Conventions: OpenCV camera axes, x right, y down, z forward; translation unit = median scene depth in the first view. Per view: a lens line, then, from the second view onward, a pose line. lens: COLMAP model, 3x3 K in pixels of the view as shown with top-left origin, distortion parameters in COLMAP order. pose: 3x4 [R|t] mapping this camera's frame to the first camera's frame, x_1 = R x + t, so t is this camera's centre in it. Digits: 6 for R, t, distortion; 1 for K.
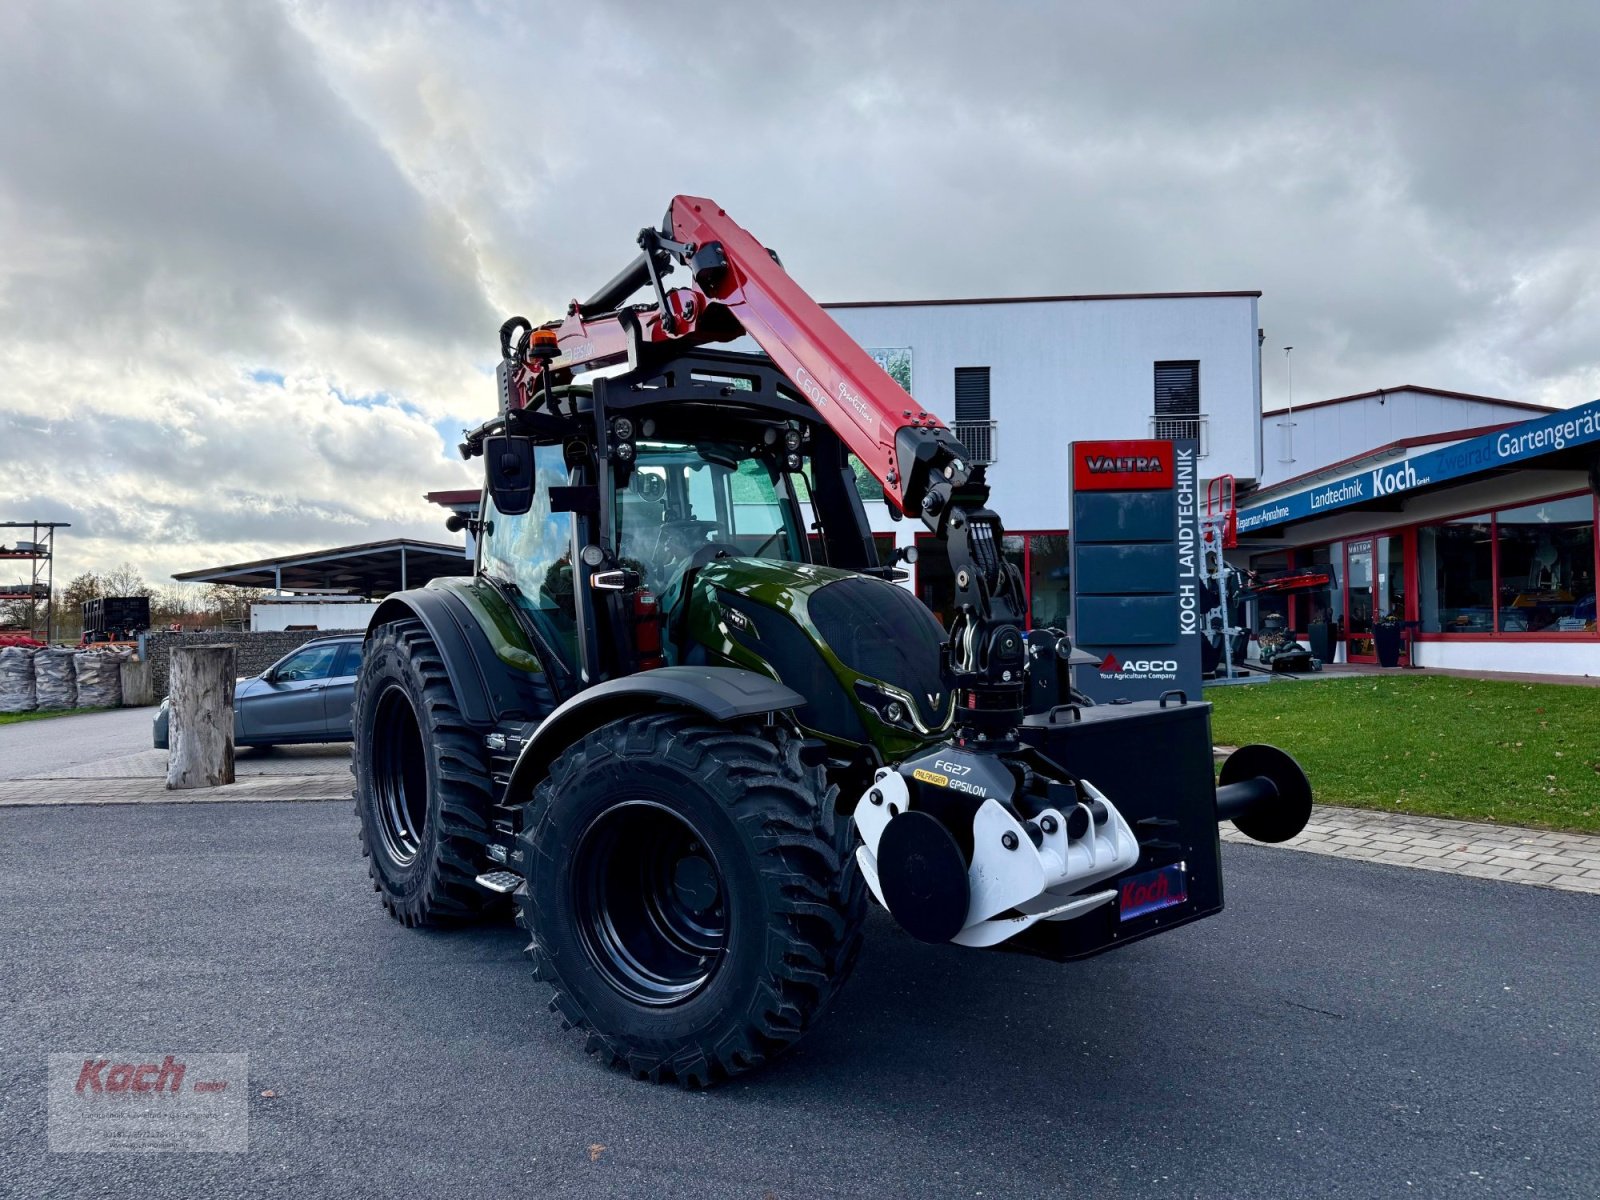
lens RADIAL K [[1129.6, 0, 818.5], [0, 1129.6, 617.6], [0, 0, 1]] dist [0.076861, -0.084120]
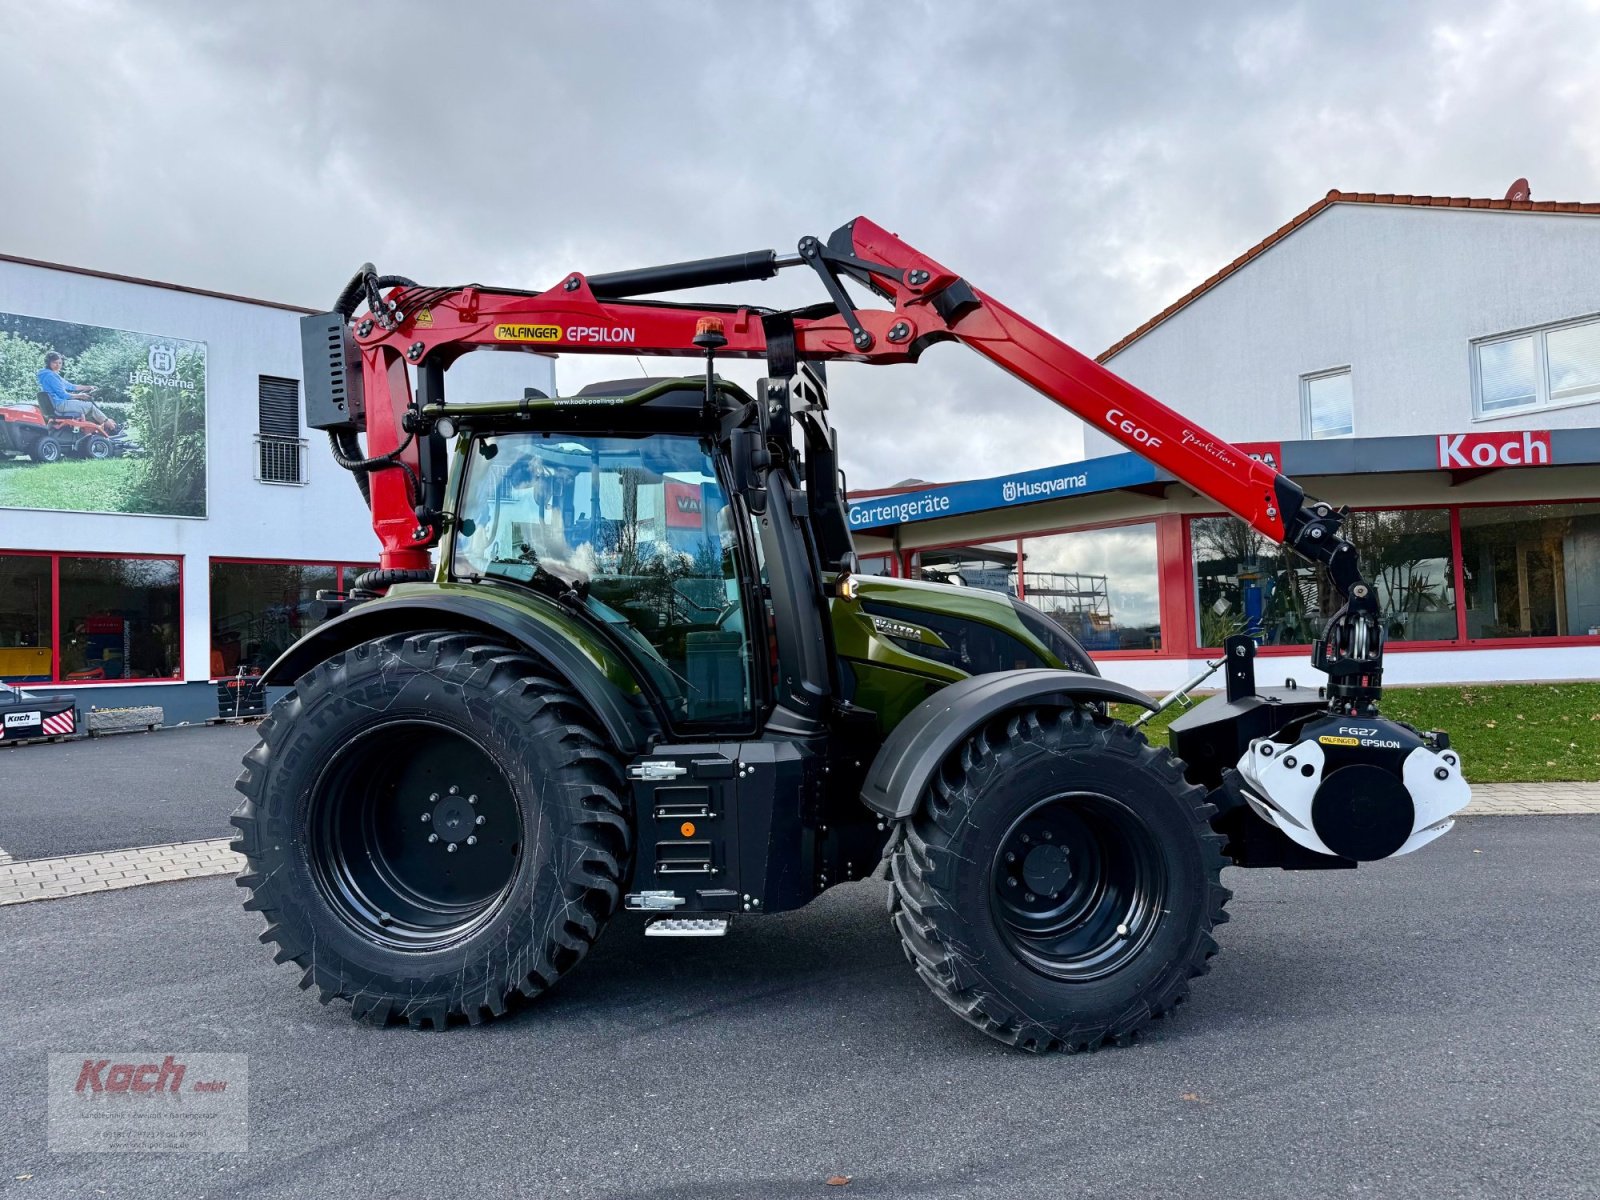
lens RADIAL K [[1127.1, 0, 832.3], [0, 1127.1, 621.1], [0, 0, 1]] dist [0.002815, -0.004525]
pose [[0.722218, 0.014889, 0.691505, -0.360816], [0.009513, 0.999460, -0.031456, 0.010306], [-0.691600, 0.029297, 0.721686, 0.130246]]
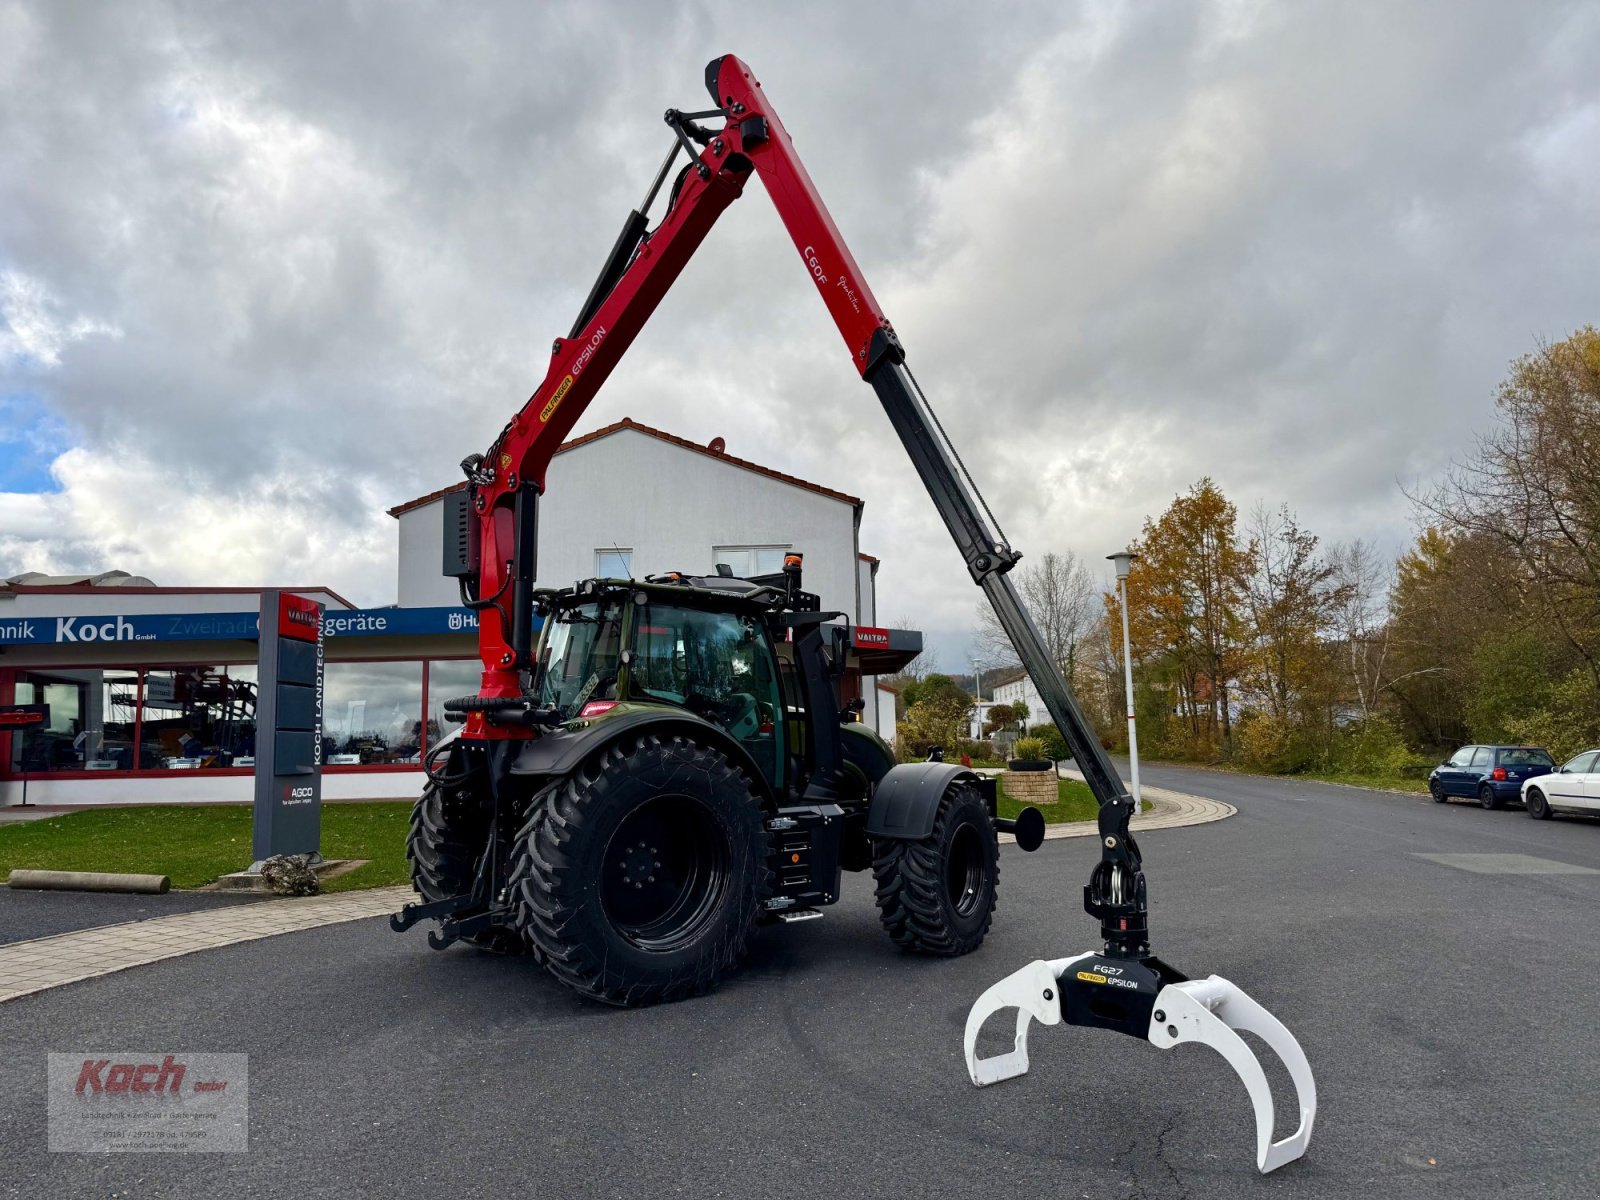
lens RADIAL K [[1101.0, 0, 820.9], [0, 1101.0, 598.0], [0, 0, 1]] dist [0.065449, -0.082420]
pose [[-0.024098, 0.151309, 0.988193, -0.795032], [0.000792, 0.988482, -0.151334, 0.016950], [-0.999709, -0.002865, -0.023941, 0.452583]]
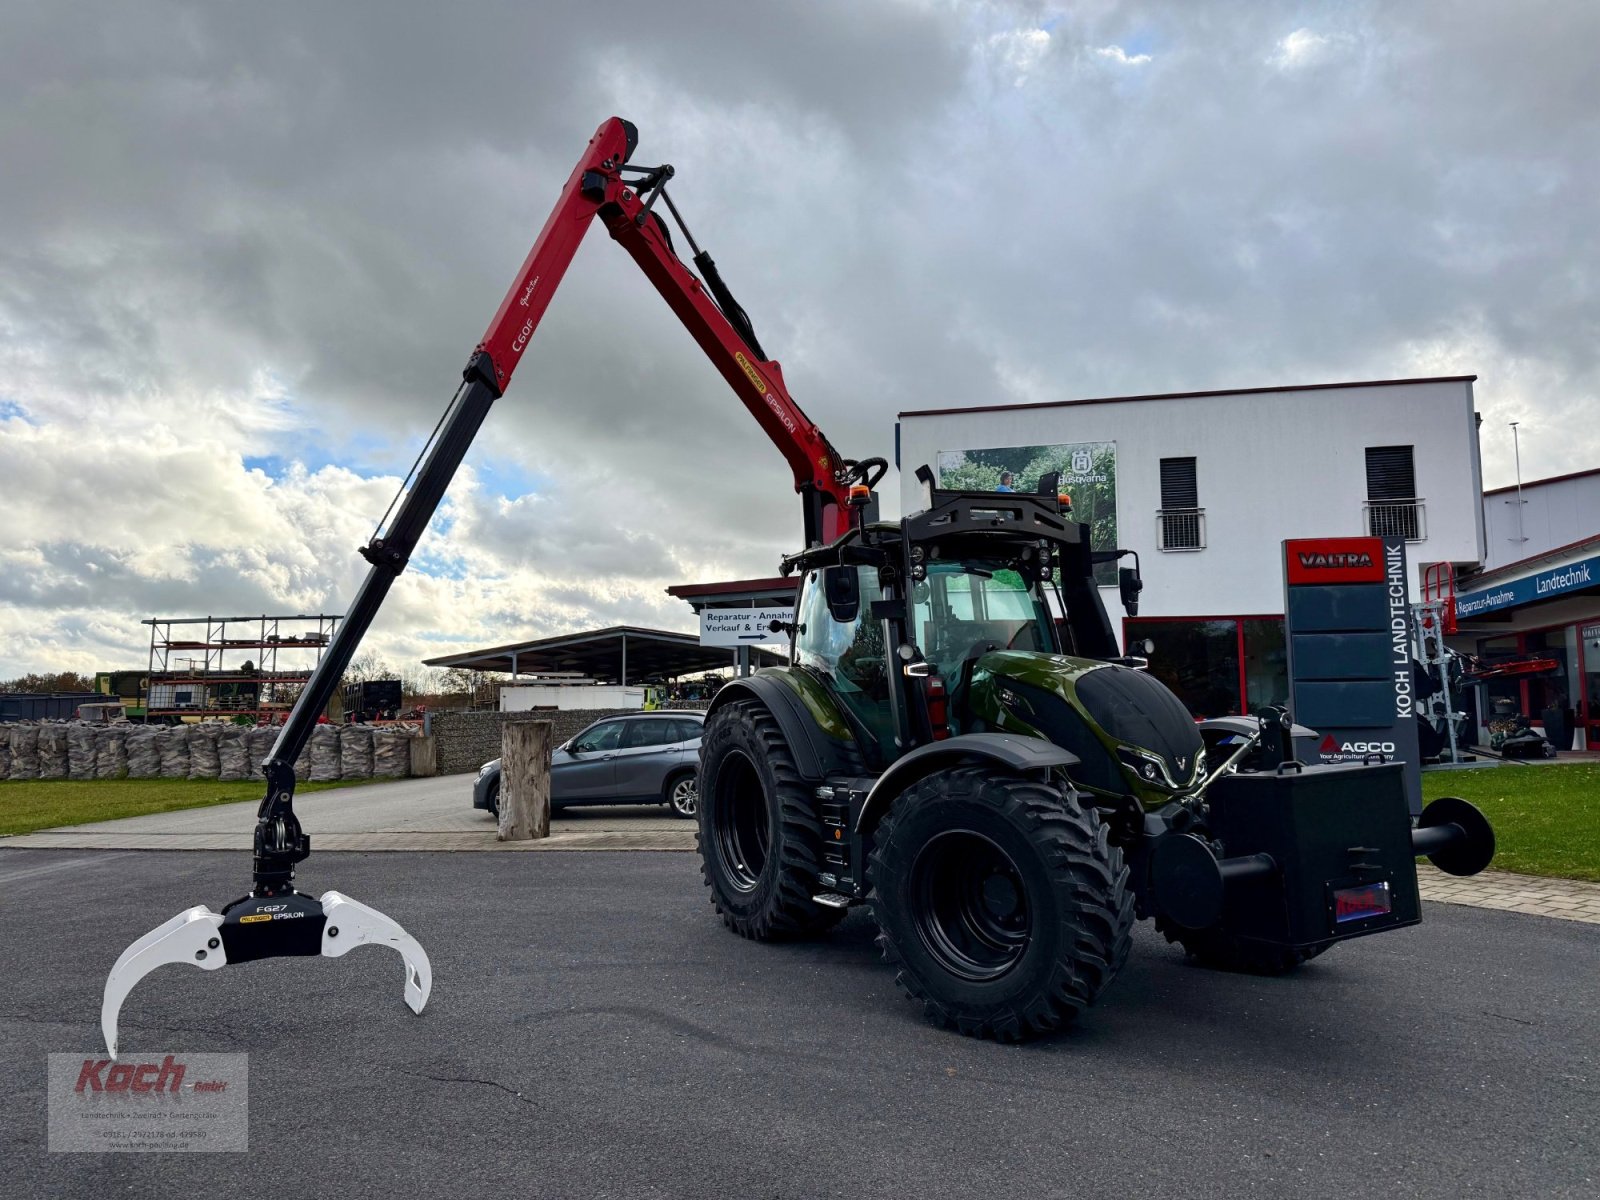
lens RADIAL K [[1140.5, 0, 800.4], [0, 1140.5, 610.2], [0, 0, 1]] dist [0.004839, -0.001214]
pose [[0.983590, -0.010494, -0.180111, -0.034485], [-0.003896, 0.996839, -0.079356, 0.001401], [0.180374, 0.078755, 0.980440, -0.143931]]
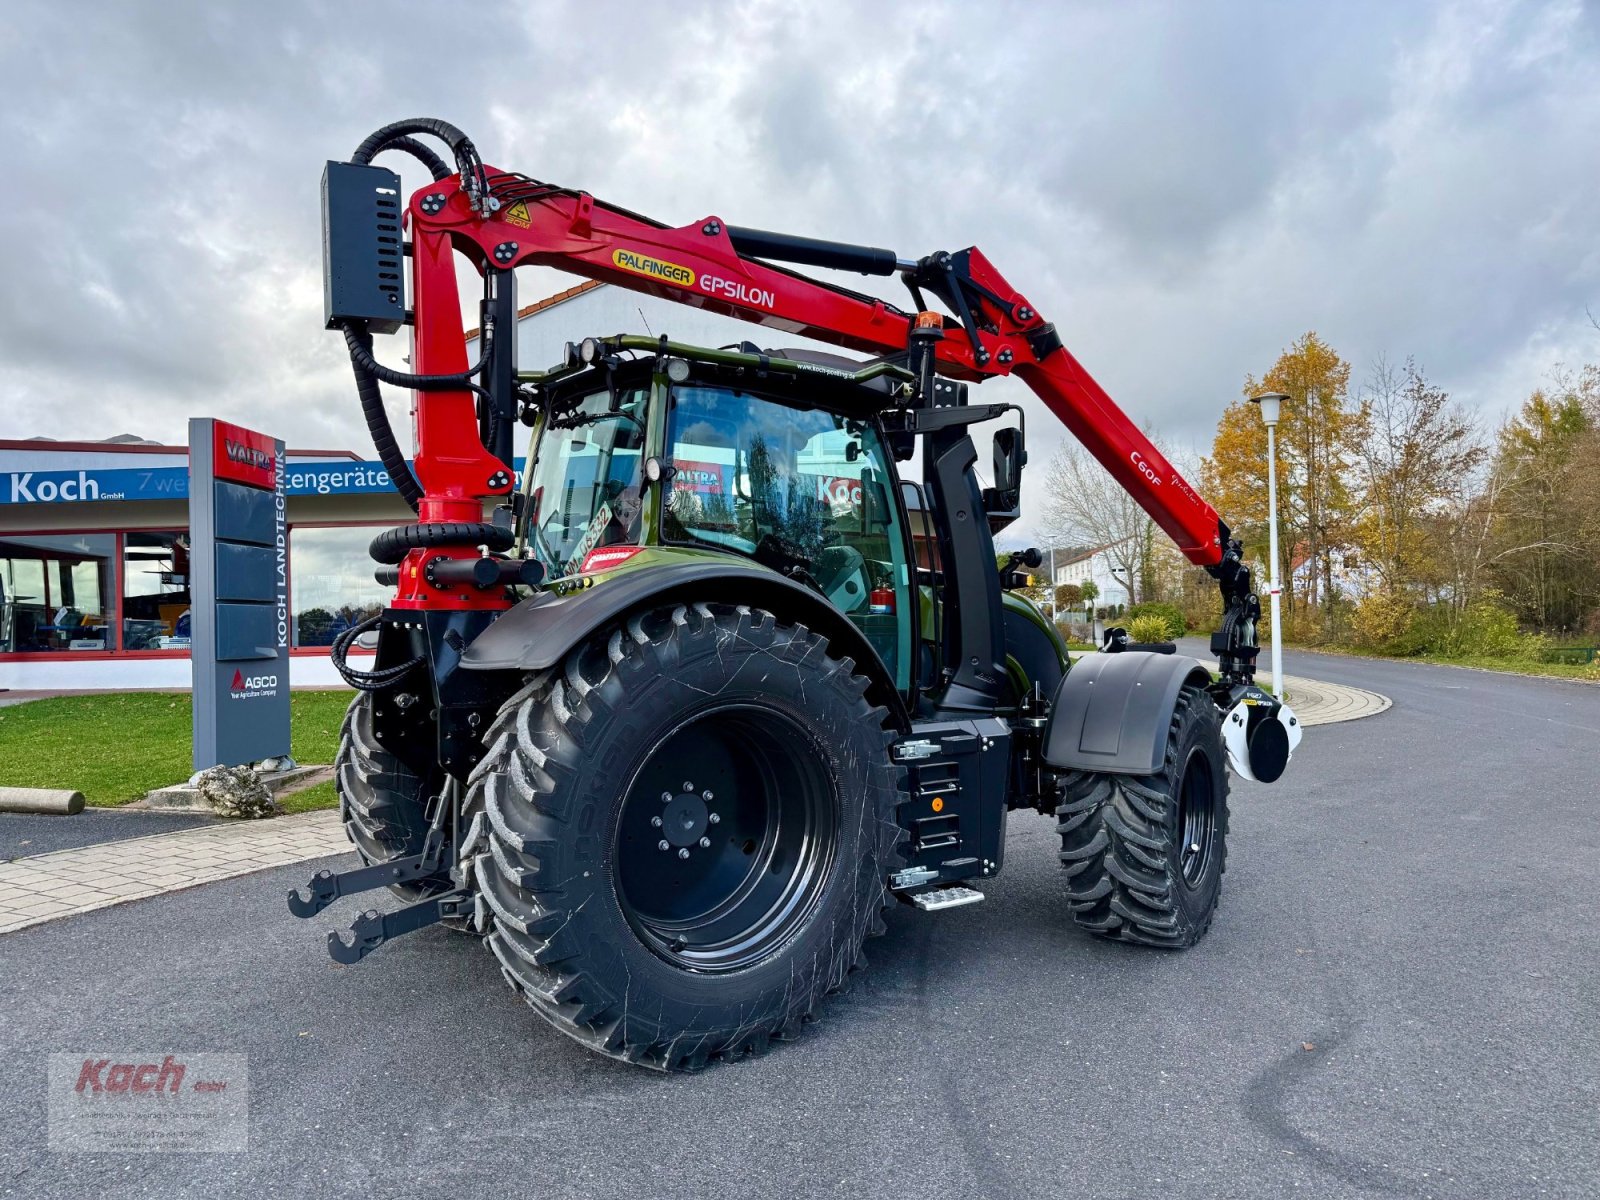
lens RADIAL K [[1140.5, 0, 800.4], [0, 1140.5, 610.2], [0, 0, 1]] dist [0.004839, -0.001214]
pose [[0.046253, 0.033403, 0.998371, -0.541417], [-0.001384, 0.999442, -0.033374, 0.013673], [-0.998929, 0.000162, 0.046274, 0.482435]]
